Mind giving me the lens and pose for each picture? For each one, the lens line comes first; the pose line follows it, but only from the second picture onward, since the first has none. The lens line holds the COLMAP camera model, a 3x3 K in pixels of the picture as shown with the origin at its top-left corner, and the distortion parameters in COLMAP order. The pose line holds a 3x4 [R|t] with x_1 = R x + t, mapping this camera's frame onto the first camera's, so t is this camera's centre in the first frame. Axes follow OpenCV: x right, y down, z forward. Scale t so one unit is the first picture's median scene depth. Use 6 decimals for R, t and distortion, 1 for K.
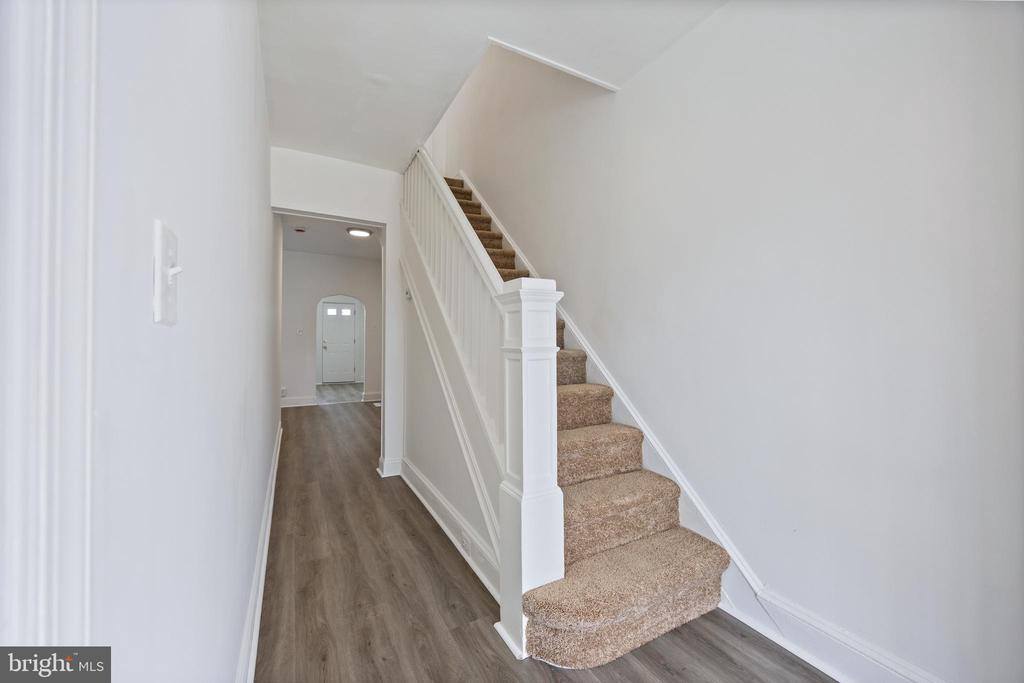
lens RADIAL K [[388.5, 0, 509.0], [0, 388.5, 337.0], [0, 0, 1]] dist [-0.006130, 0.000830]
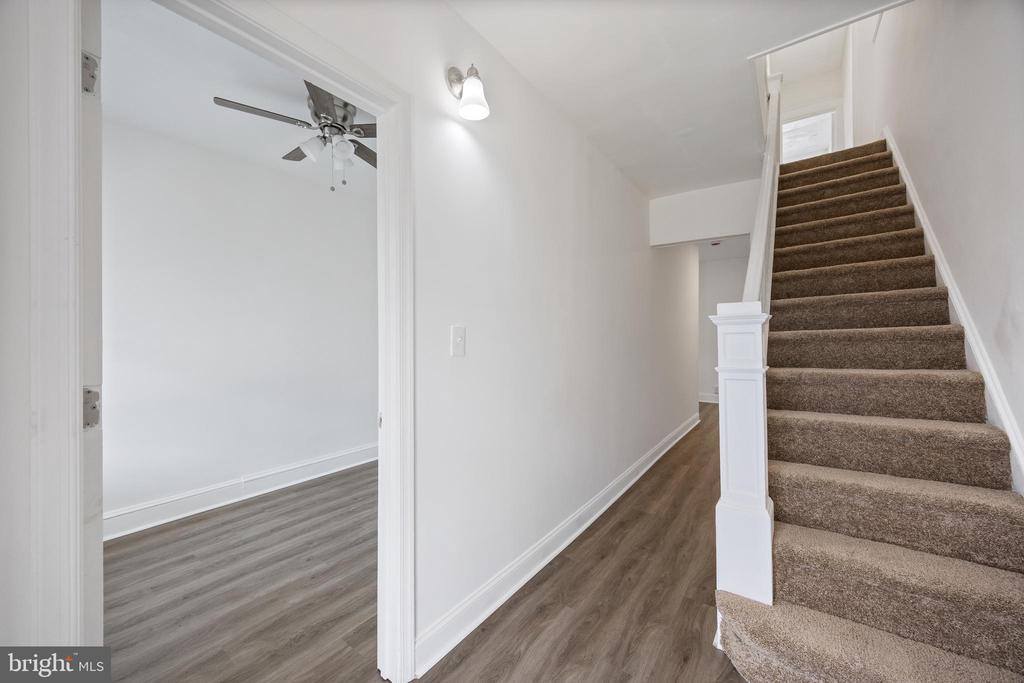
lens RADIAL K [[388.5, 0, 515.7], [0, 388.5, 337.9], [0, 0, 1]] dist [-0.006130, 0.000830]
pose [[0.442863, -0.003484, -0.896583, 0.615597], [0.010709, 0.999942, 0.001404, -0.050765], [0.896525, -0.010223, 0.442875, 0.000288]]
